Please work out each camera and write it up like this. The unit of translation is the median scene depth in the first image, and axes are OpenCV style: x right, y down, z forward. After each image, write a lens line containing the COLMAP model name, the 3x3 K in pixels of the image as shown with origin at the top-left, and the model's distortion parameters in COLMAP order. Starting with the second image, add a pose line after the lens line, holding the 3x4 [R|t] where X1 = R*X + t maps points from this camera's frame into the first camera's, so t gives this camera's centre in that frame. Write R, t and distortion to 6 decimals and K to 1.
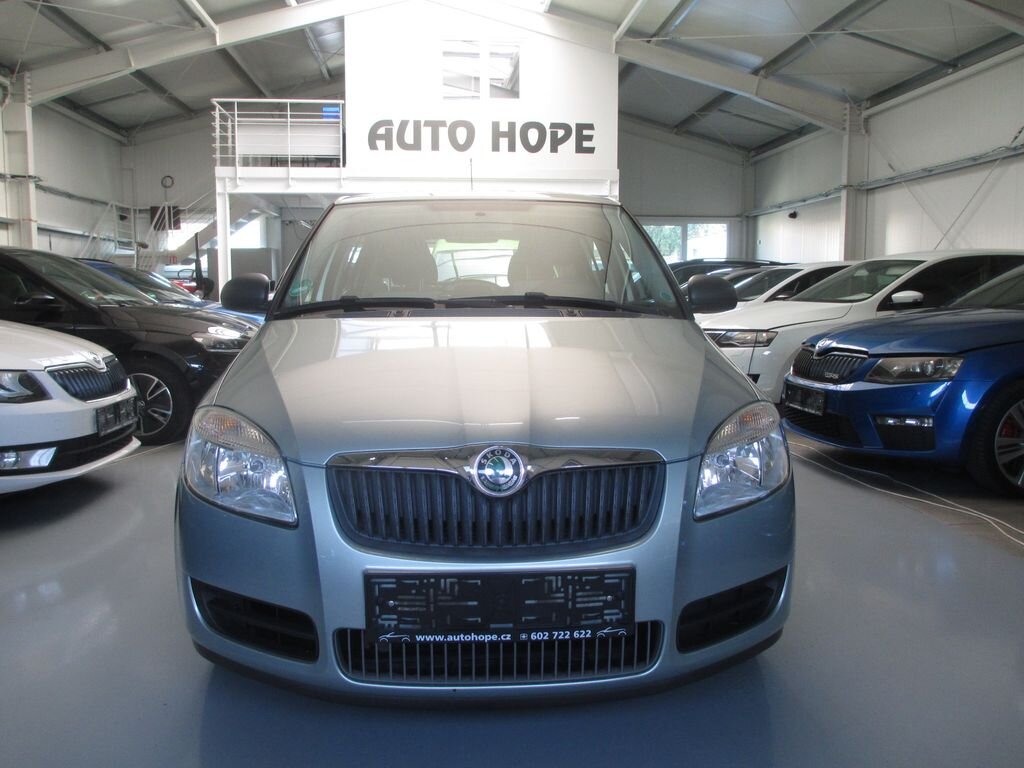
lens RADIAL K [[867.3, 0, 515.7], [0, 867.3, 386.8], [0, 0, 1]] dist [-0.070795, 0.038104]
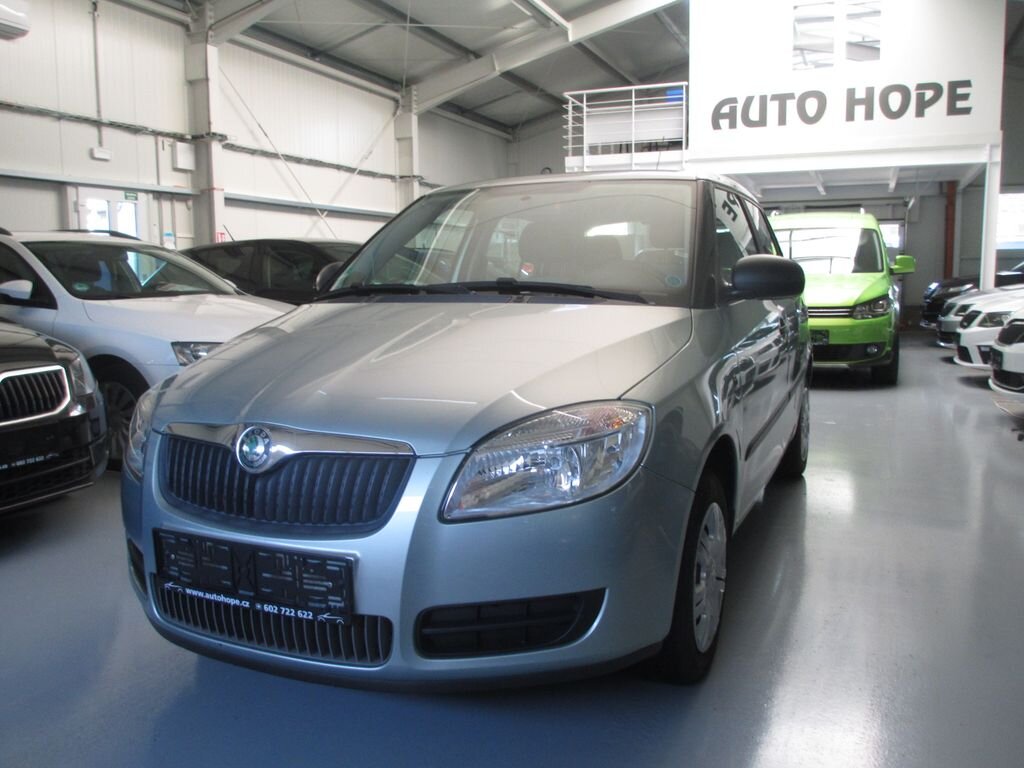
lens RADIAL K [[867.3, 0, 508.9], [0, 867.3, 385.9], [0, 0, 1]] dist [-0.070795, 0.038104]
pose [[0.877832, 0.051267, -0.476216, 0.110974], [-0.042579, 0.998671, 0.029023, -0.003548], [0.477072, -0.005201, 0.878849, 0.031991]]
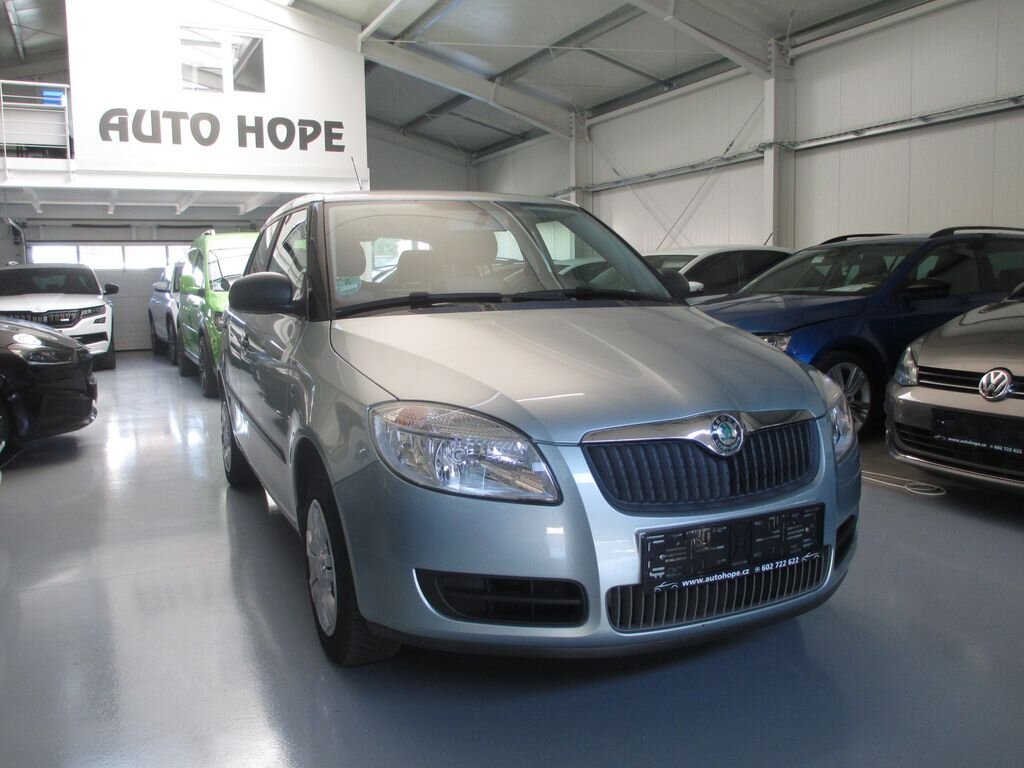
lens RADIAL K [[867.3, 0, 523.4], [0, 867.3, 385.4], [0, 0, 1]] dist [-0.070795, 0.038104]
pose [[0.928811, -0.060414, 0.365597, -0.103651], [0.060223, 0.998114, 0.011938, -0.000028], [-0.365628, 0.010930, 0.930697, -0.000021]]
